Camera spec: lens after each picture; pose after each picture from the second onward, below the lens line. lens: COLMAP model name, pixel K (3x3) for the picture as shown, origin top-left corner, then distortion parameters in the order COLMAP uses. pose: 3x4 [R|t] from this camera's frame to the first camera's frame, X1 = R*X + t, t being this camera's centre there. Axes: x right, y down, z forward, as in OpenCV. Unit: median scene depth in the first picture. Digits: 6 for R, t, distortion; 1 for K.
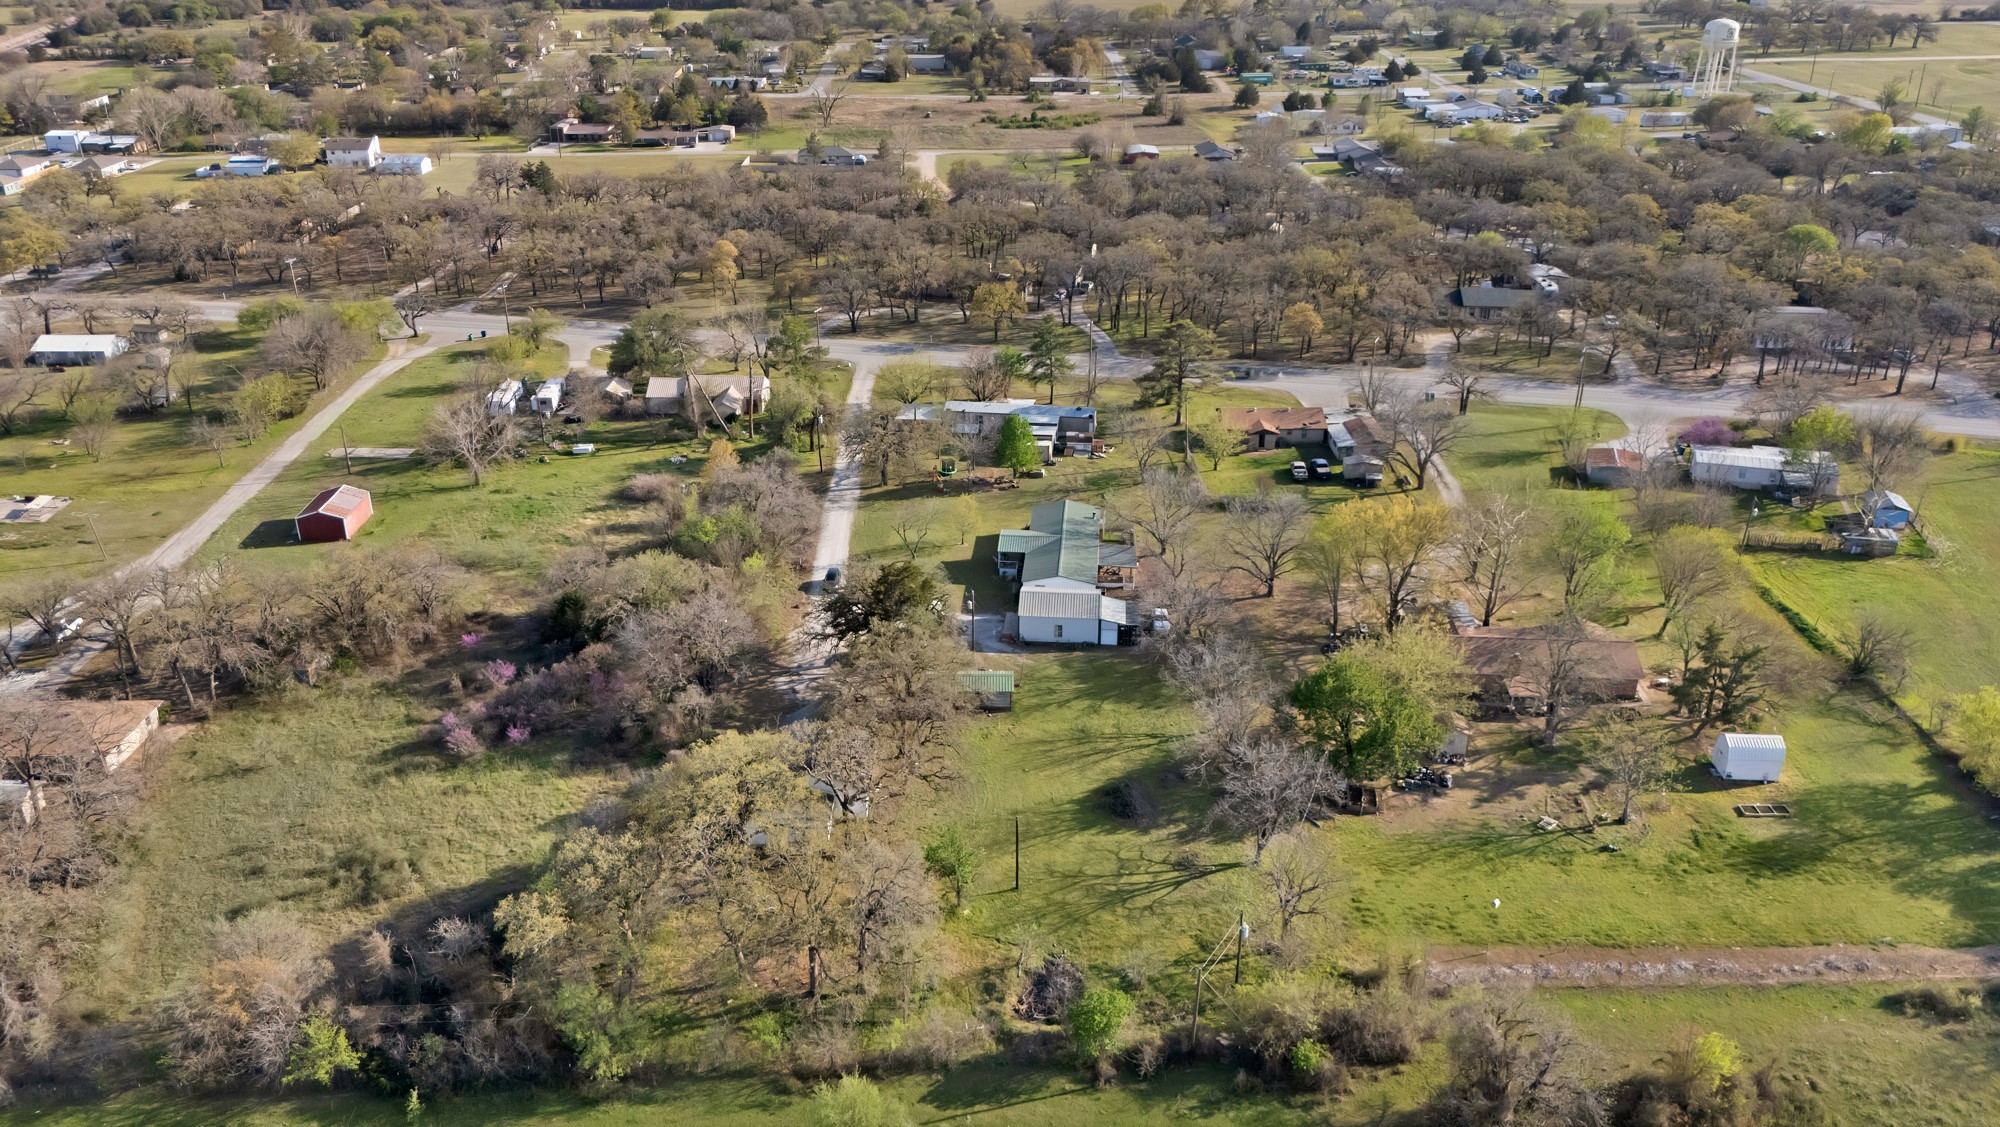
lens RADIAL K [[1414.5, 0, 1001.2], [0, 1414.5, 564.6], [0, 0, 1]] dist [0.042023, -0.016030]
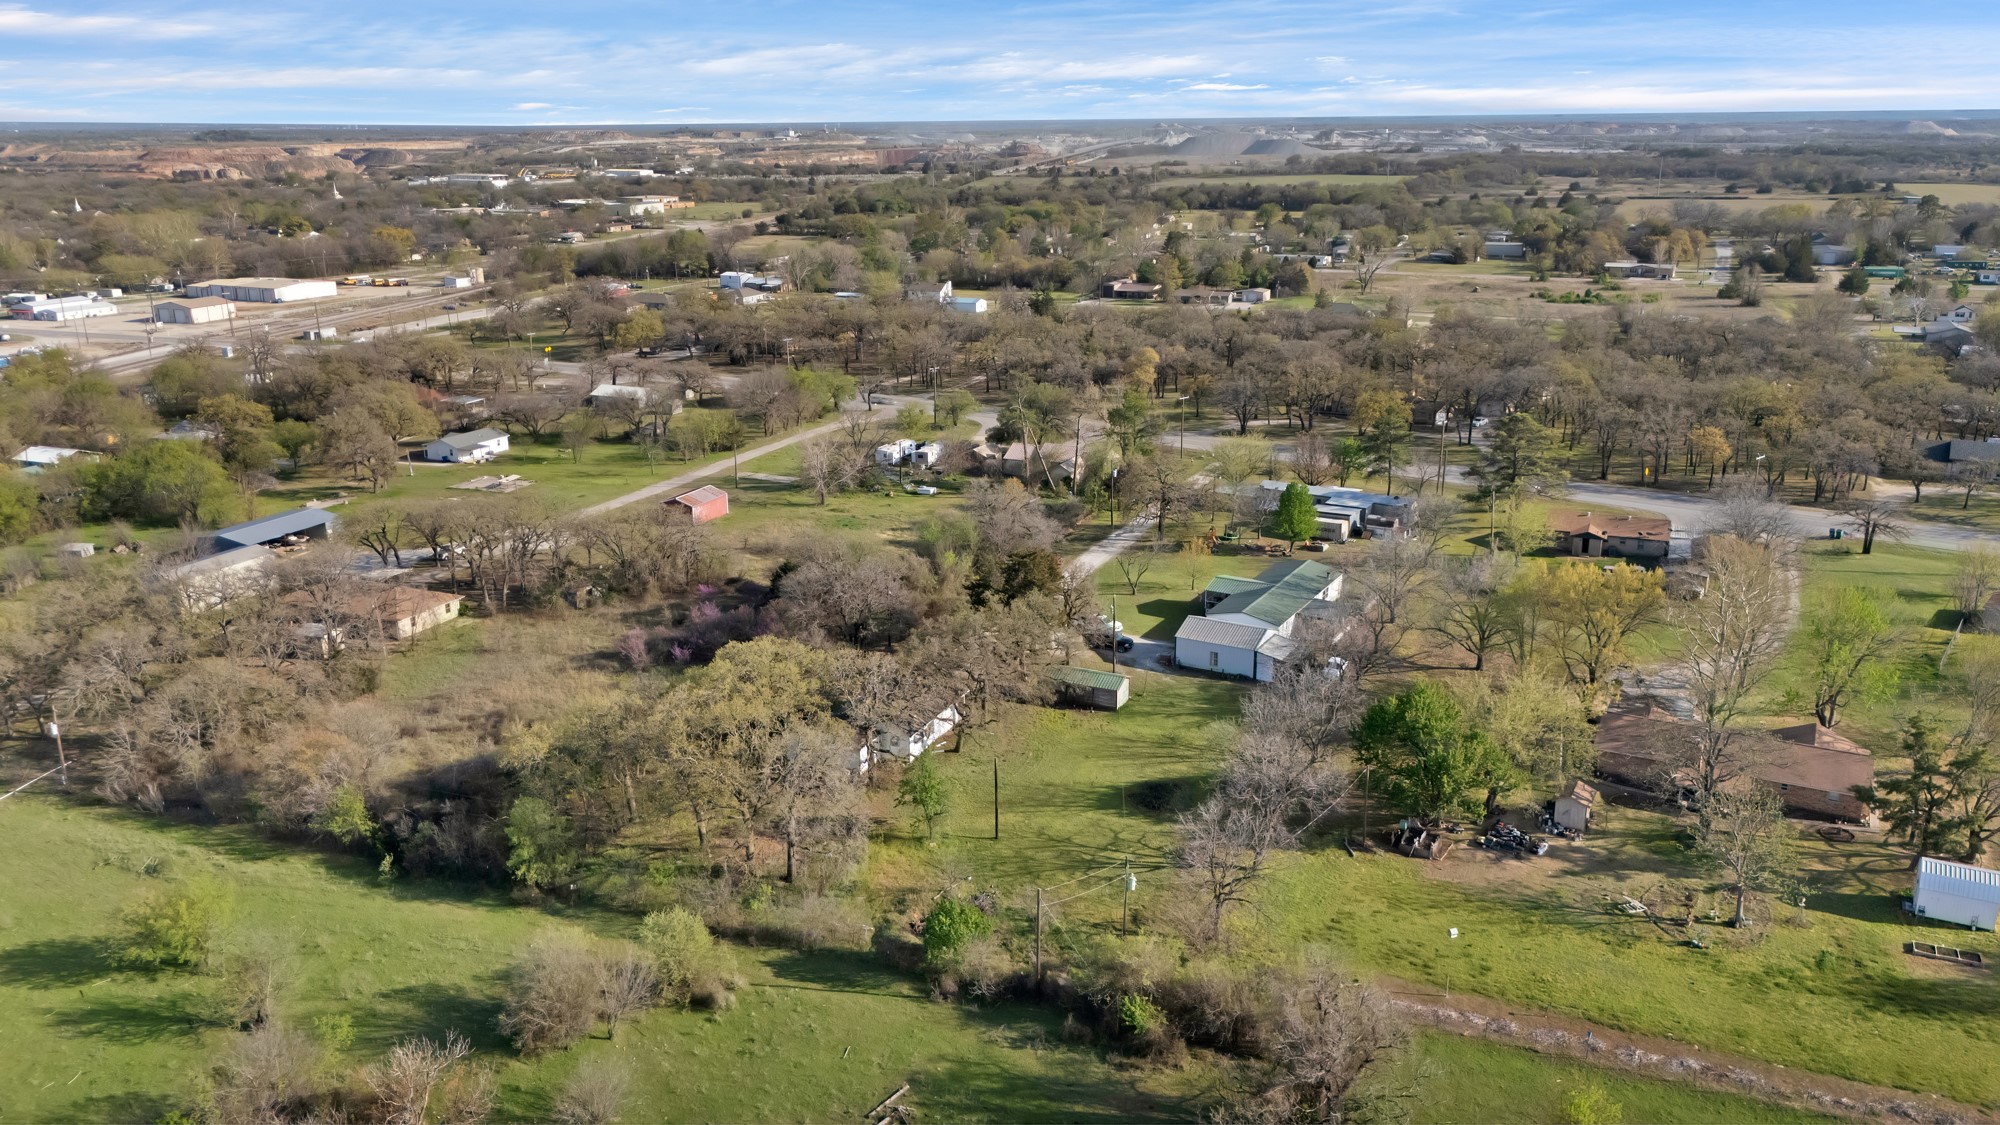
lens RADIAL K [[1382.7, 0, 994.1], [0, 1382.7, 568.9], [0, 0, 1]] dist [0.041239, -0.016623]
pose [[0.917993, 0.120027, -0.377997, 0.311668], [-0.162729, 0.983173, -0.083006, 0.110506], [0.361673, 0.137710, 0.922078, 0.077165]]
